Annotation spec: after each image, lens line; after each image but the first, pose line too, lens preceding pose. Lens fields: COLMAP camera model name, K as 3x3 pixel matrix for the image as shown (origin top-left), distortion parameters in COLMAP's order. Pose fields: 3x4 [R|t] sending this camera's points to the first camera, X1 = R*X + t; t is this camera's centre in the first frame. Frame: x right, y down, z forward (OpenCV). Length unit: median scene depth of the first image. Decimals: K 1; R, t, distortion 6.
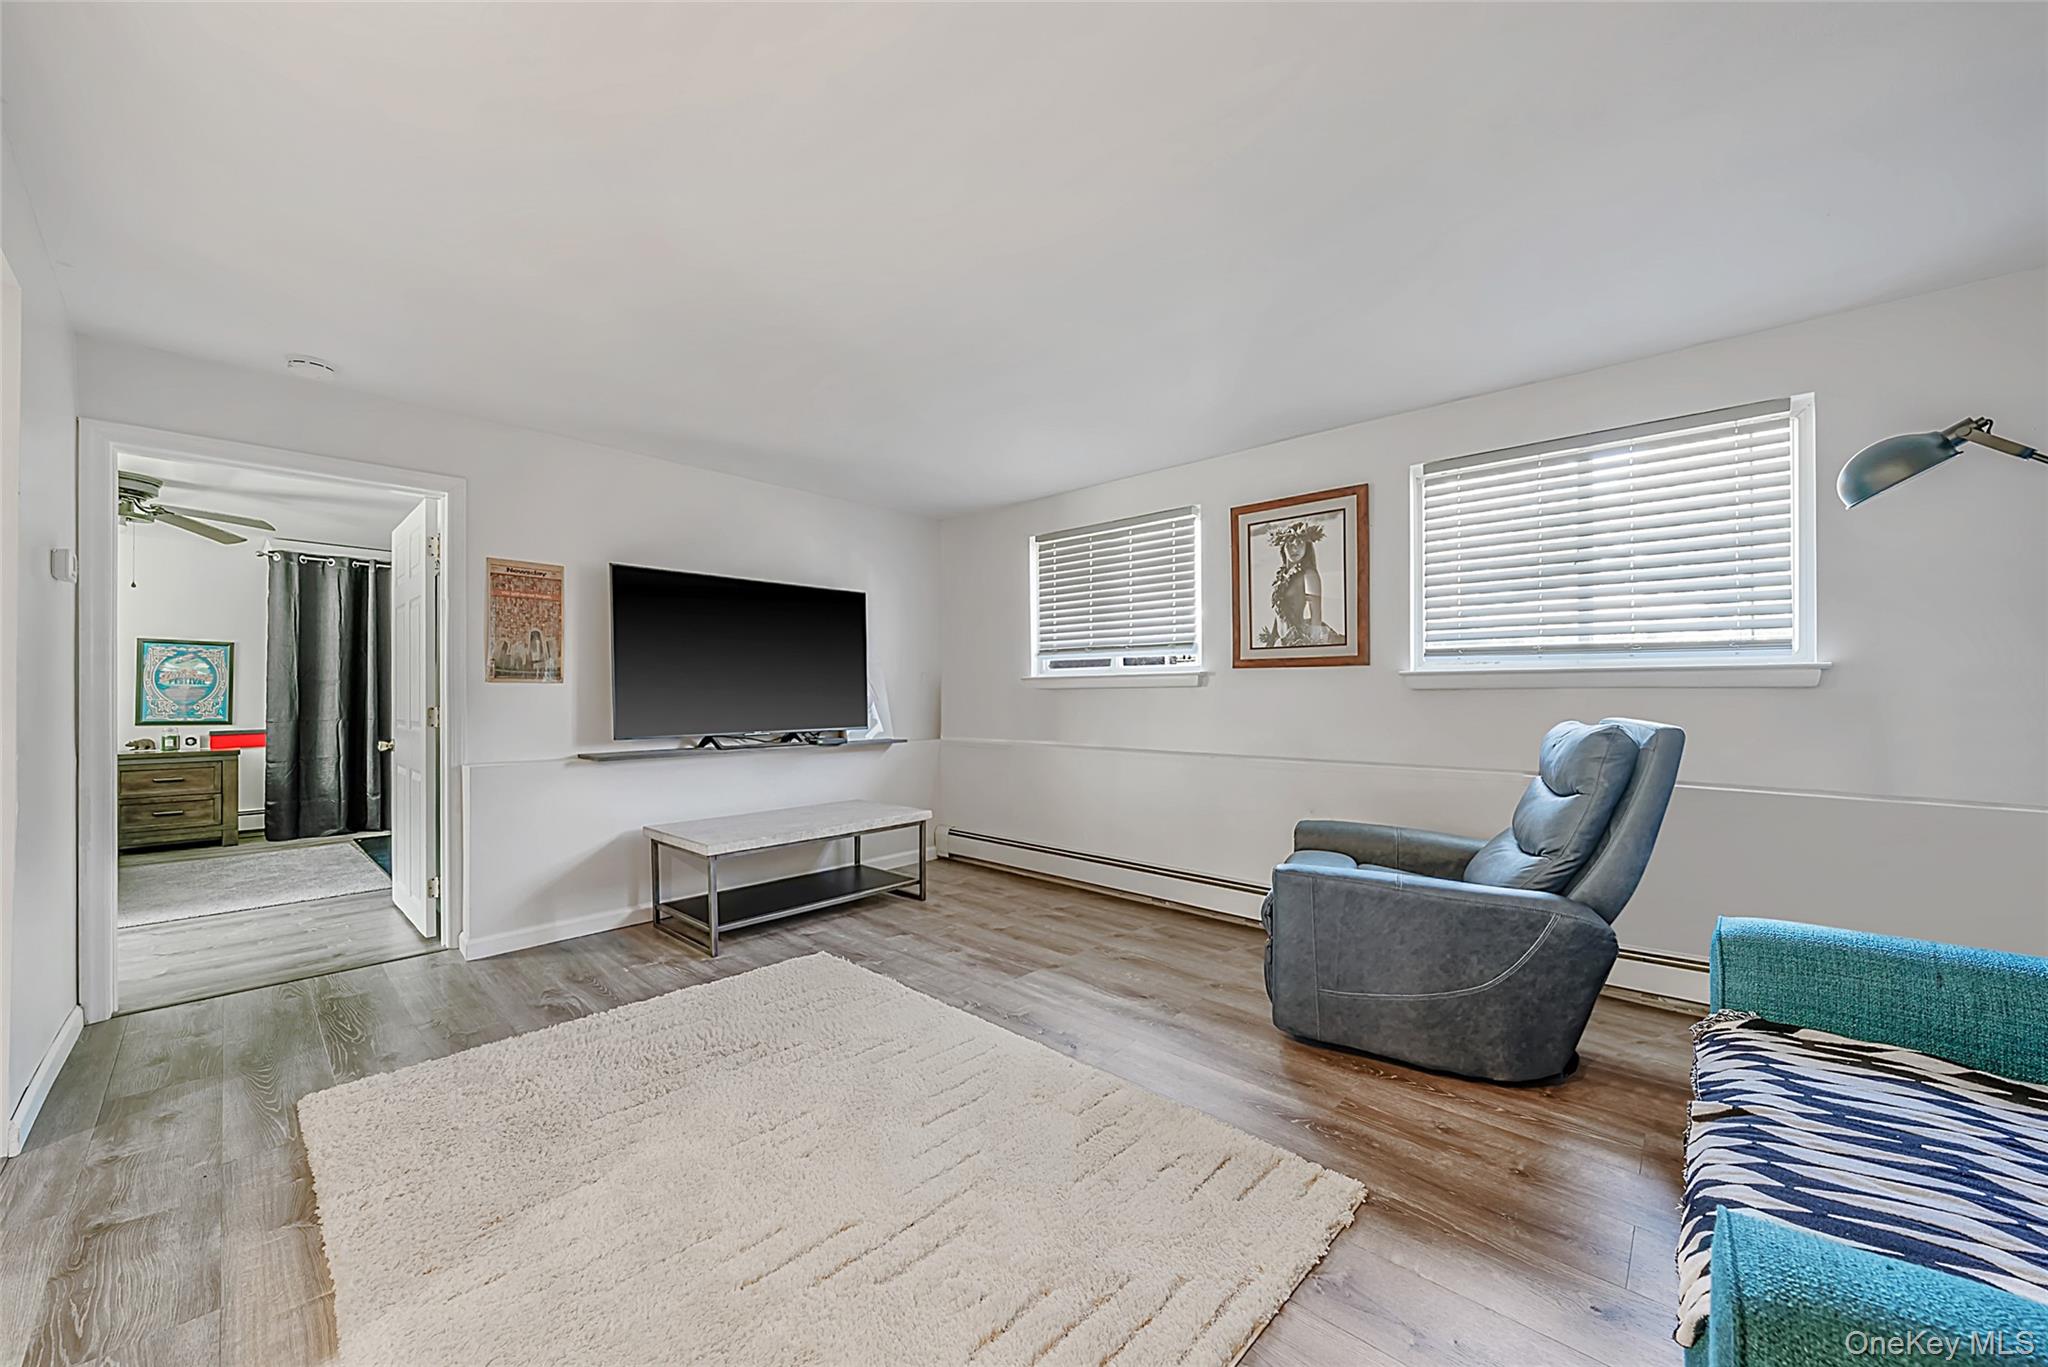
lens RADIAL K [[751.4, 0, 1014.9], [0, 751.4, 692.7], [0, 0, 1]] dist [-0.010736, 0.000004]
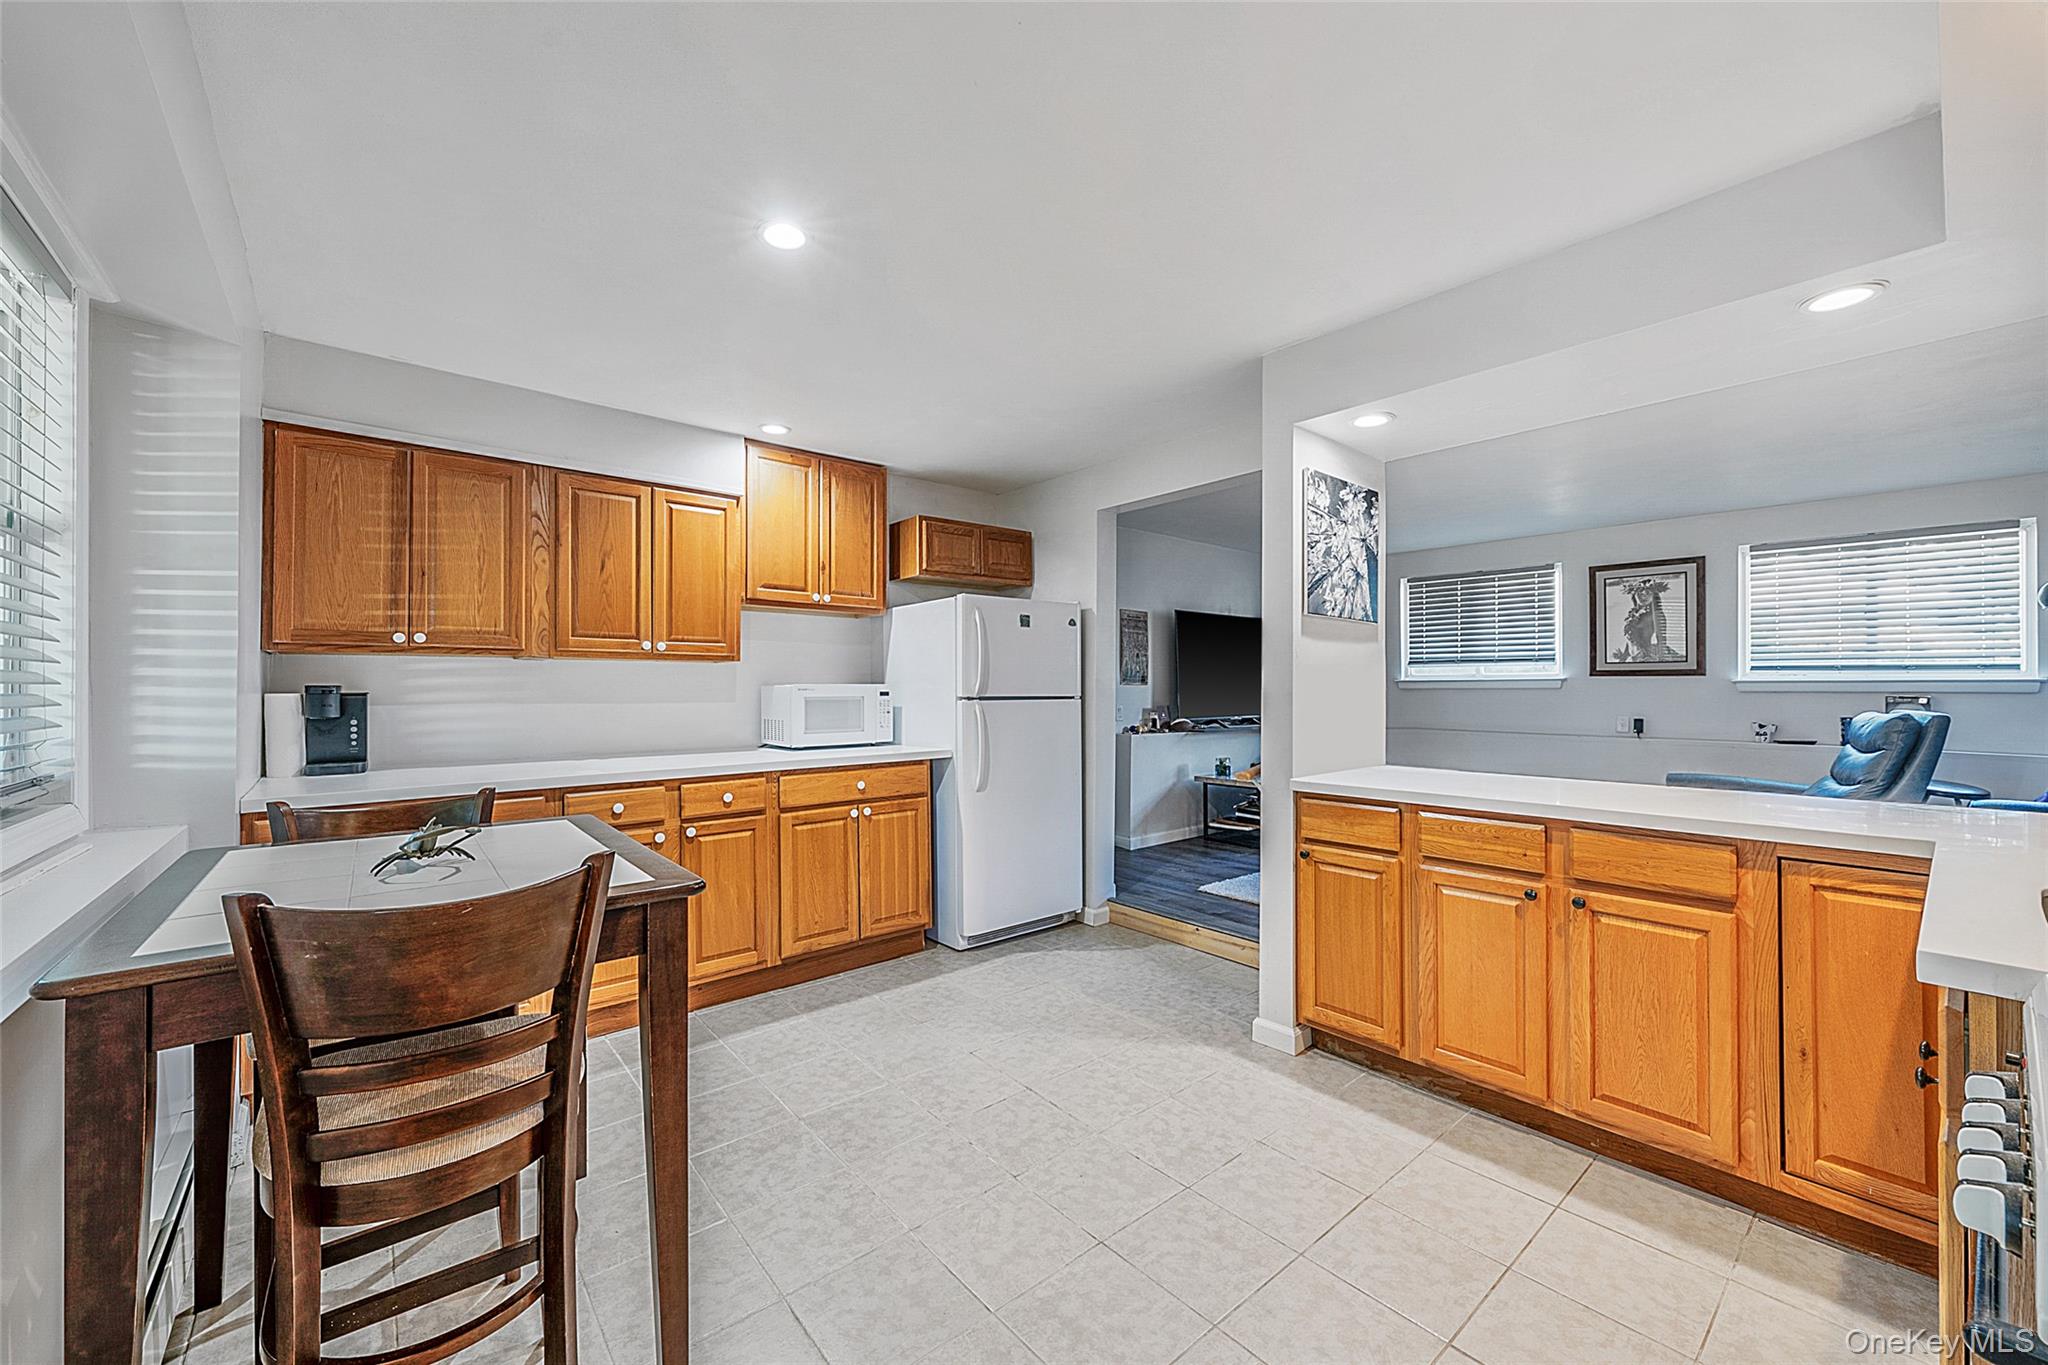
lens RADIAL K [[798.9, 0, 1024.0], [0, 798.9, 682.5], [0, 0, 1]] dist [0.000762, 0.000192]
pose [[0.993756, 0.002686, -0.111542, -0.687679], [-0.003287, 0.999981, -0.005205, -0.009453], [0.111526, 0.005539, 0.993746, -0.728584]]
